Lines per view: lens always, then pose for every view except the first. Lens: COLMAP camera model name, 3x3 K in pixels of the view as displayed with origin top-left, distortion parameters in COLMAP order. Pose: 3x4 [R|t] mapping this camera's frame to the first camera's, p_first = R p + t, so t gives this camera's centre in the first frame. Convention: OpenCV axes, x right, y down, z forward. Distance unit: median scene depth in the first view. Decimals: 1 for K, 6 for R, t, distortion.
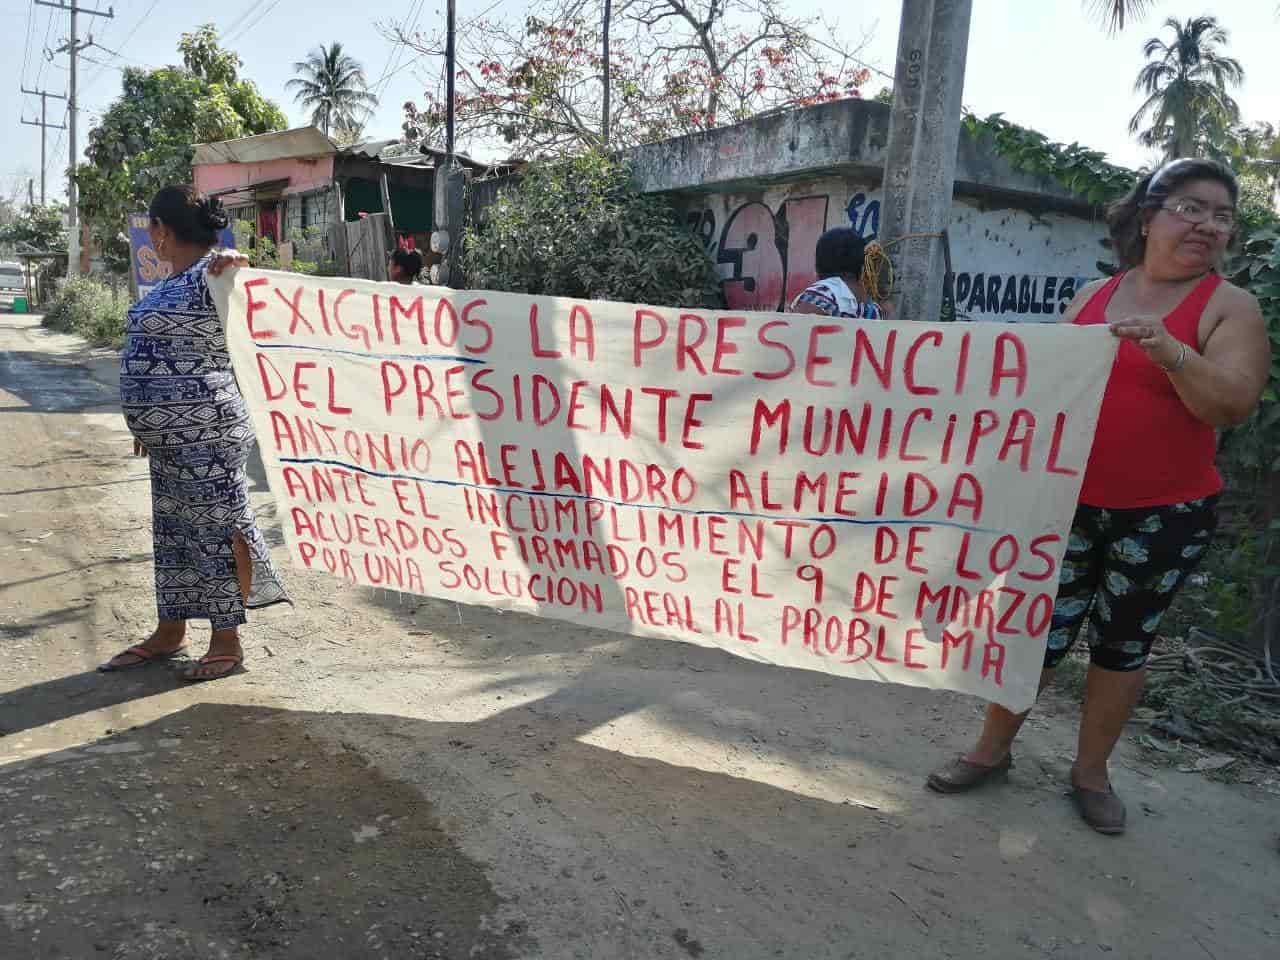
lens RADIAL K [[1001.4, 0, 645.7], [0, 1001.4, 478.9], [0, 0, 1]] dist [0.034424, -0.058754]
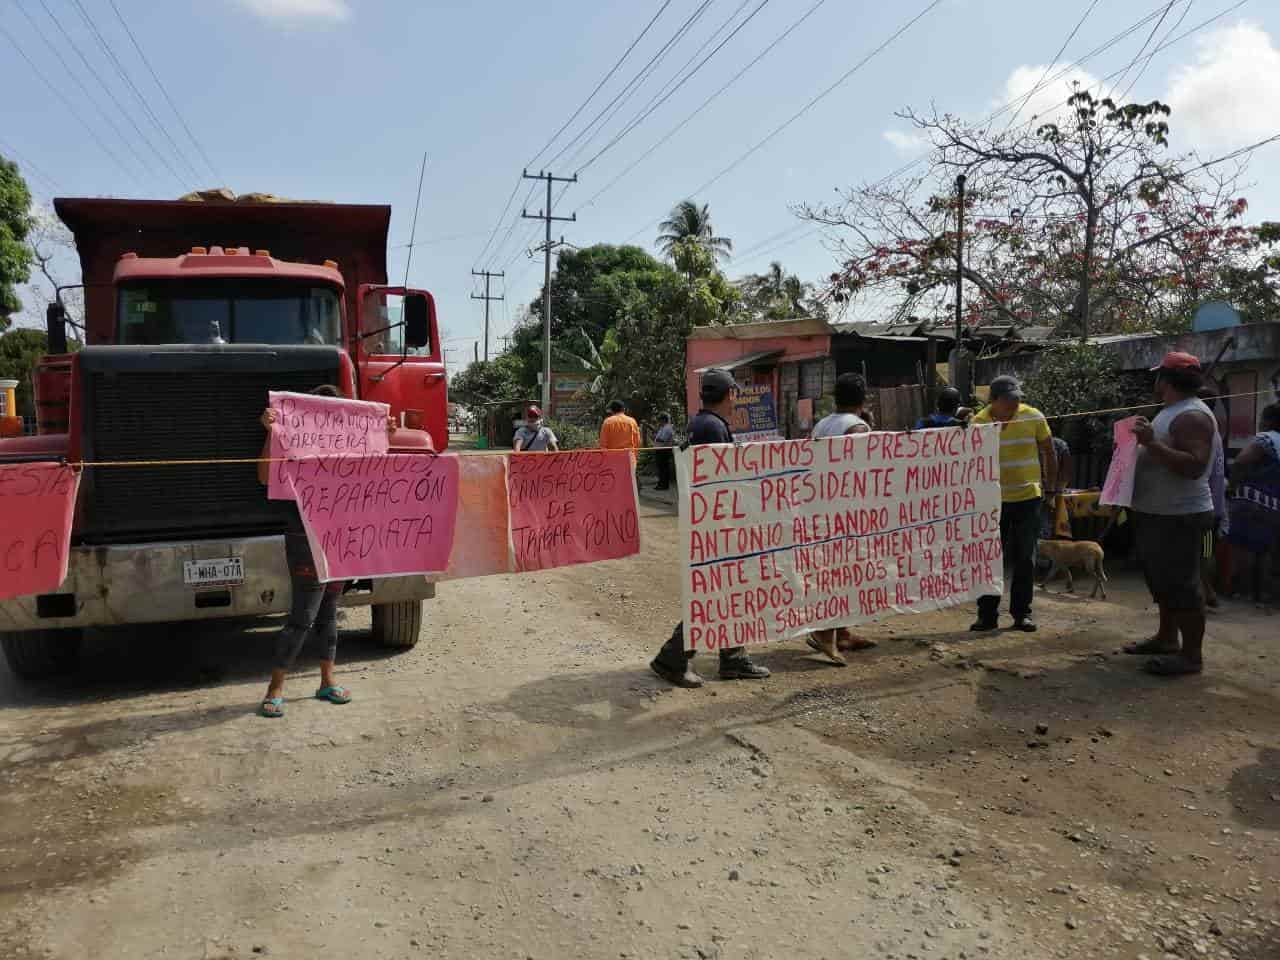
lens RADIAL K [[1010.4, 0, 648.7], [0, 1010.4, 471.8], [0, 0, 1]] dist [0.029789, -0.047103]
pose [[0.948233, -0.040520, -0.314981, -0.060963], [0.003300, 0.993031, -0.117810, 0.019416], [0.317559, 0.110671, 0.941758, -0.217518]]
